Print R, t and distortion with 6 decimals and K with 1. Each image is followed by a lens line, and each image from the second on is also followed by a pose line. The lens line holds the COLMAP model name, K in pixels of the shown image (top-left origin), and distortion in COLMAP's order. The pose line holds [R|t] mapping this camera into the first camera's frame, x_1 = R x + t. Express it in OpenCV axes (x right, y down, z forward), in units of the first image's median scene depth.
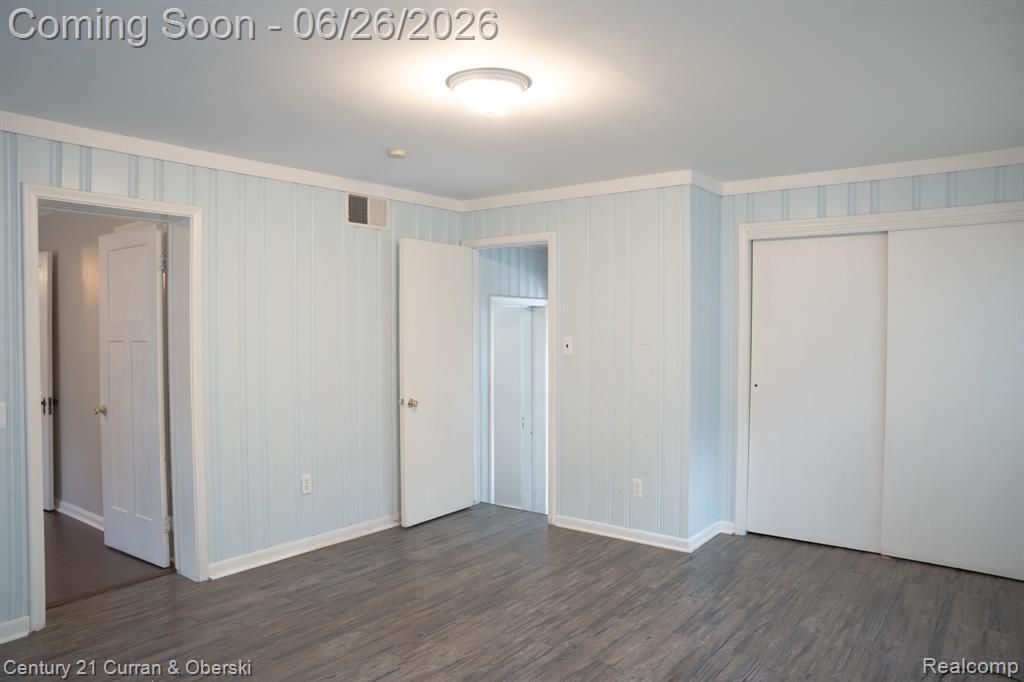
lens RADIAL K [[697.7, 0, 512.0], [0, 697.7, 341.0], [0, 0, 1]] dist [-0.141552, 0.105923]
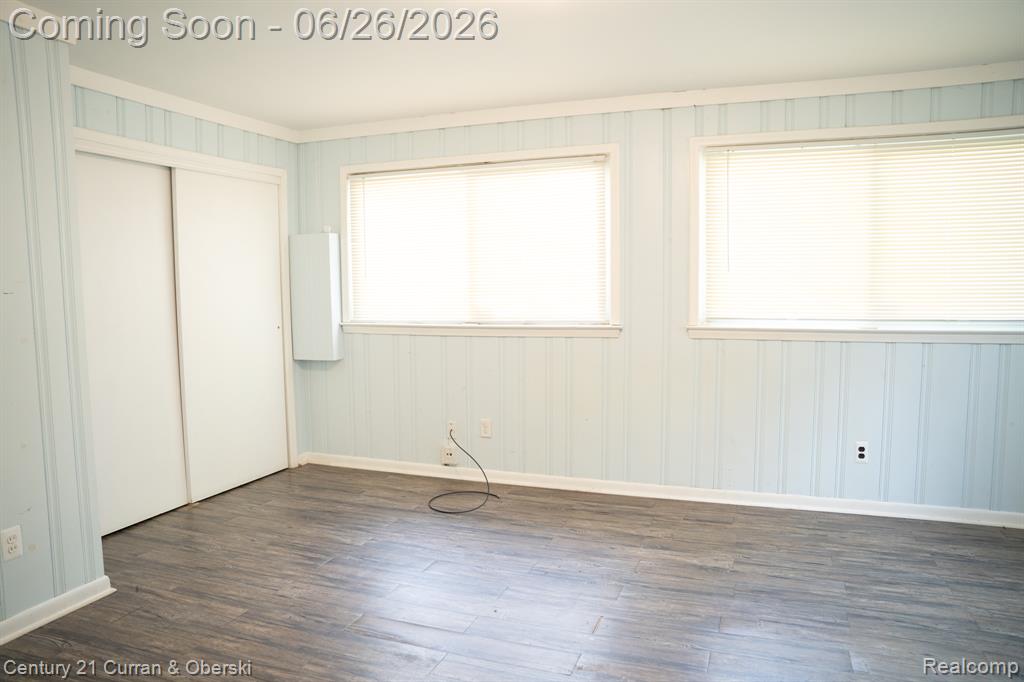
lens RADIAL K [[697.7, 0, 512.0], [0, 697.7, 341.0], [0, 0, 1]] dist [-0.141552, 0.105923]
pose [[-0.283734, -0.083283, 0.955280, -0.586269], [0.032051, 0.994841, 0.096251, 0.004168], [-0.958367, 0.057928, -0.279601, 0.953283]]
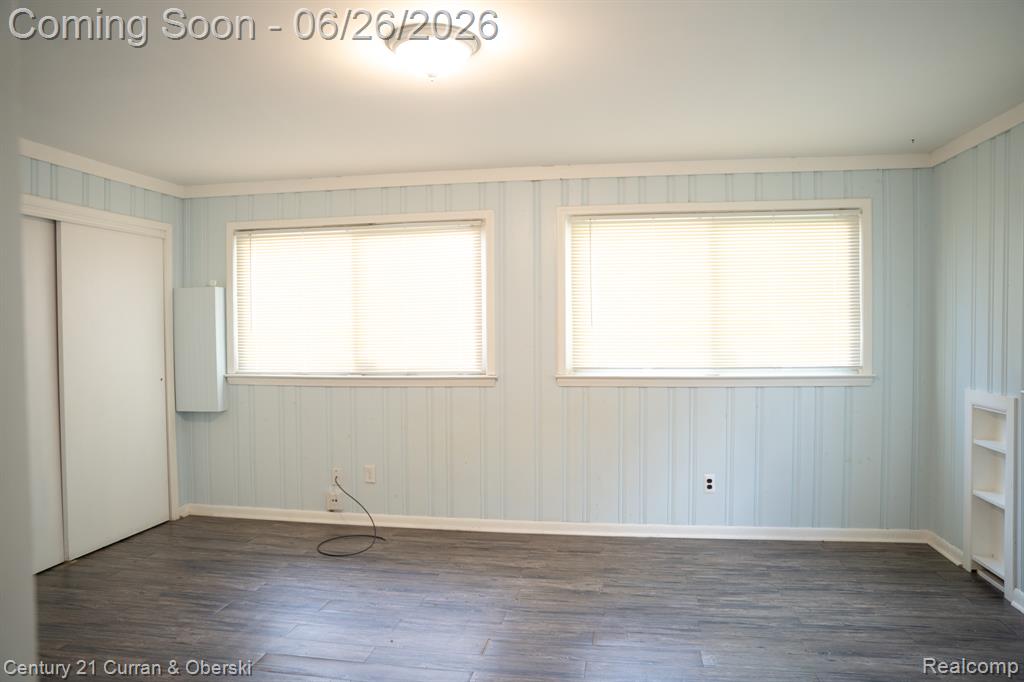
lens RADIAL K [[697.7, 0, 512.0], [0, 697.7, 341.0], [0, 0, 1]] dist [-0.141552, 0.105923]
pose [[-0.460336, -0.018974, 0.887542, -0.668087], [0.027683, 0.998979, 0.035714, -0.011579], [-0.887313, 0.041010, -0.459341, 1.009700]]
